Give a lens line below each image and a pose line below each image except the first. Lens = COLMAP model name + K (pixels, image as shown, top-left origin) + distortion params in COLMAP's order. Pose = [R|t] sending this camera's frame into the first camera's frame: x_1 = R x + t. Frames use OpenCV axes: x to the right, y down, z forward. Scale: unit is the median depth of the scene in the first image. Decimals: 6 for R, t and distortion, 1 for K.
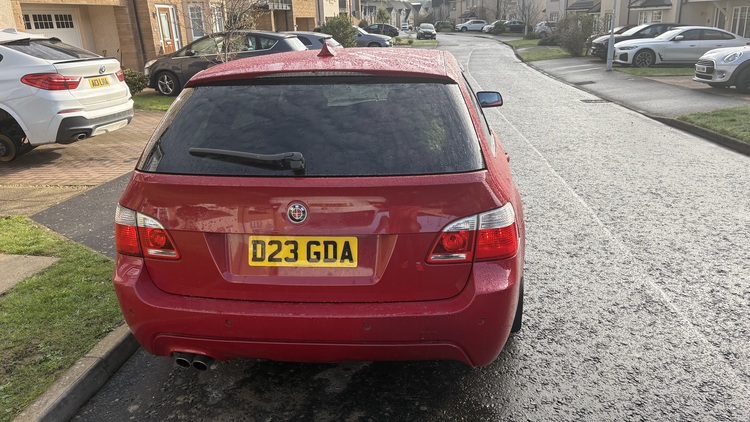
lens RADIAL K [[569.8, 0, 372.8], [0, 569.8, 209.9], [0, 0, 1]] dist [0.054950, -0.058283]
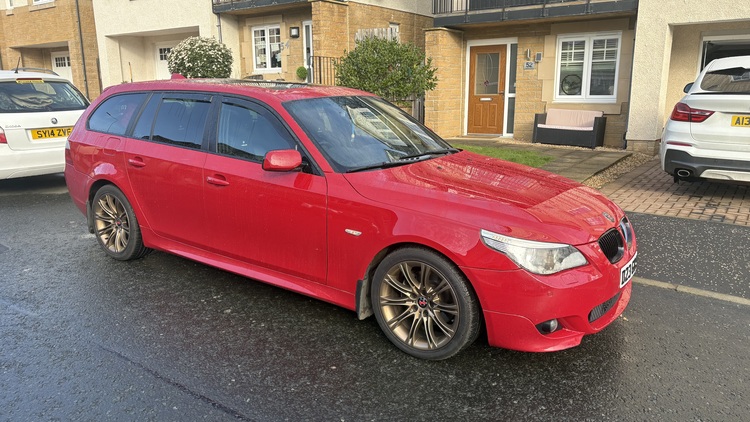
lens RADIAL K [[569.8, 0, 372.8], [0, 569.8, 209.9], [0, 0, 1]] dist [0.054950, -0.058283]
pose [[-0.485760, 0.223399, -0.845062, 0.224260], [-0.243660, 0.893859, 0.376360, -0.127012], [0.839445, 0.388728, -0.379767, 0.403662]]
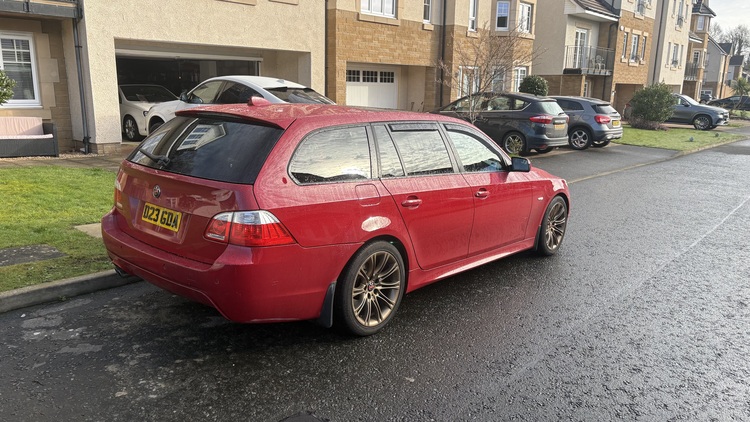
lens RADIAL K [[569.8, 0, 372.8], [0, 569.8, 209.9], [0, 0, 1]] dist [0.054950, -0.058283]
pose [[0.822883, 0.175752, -0.540347, 0.163541], [-0.227672, 0.973271, -0.030153, -0.004516], [0.520605, 0.147835, 0.840902, -0.009403]]
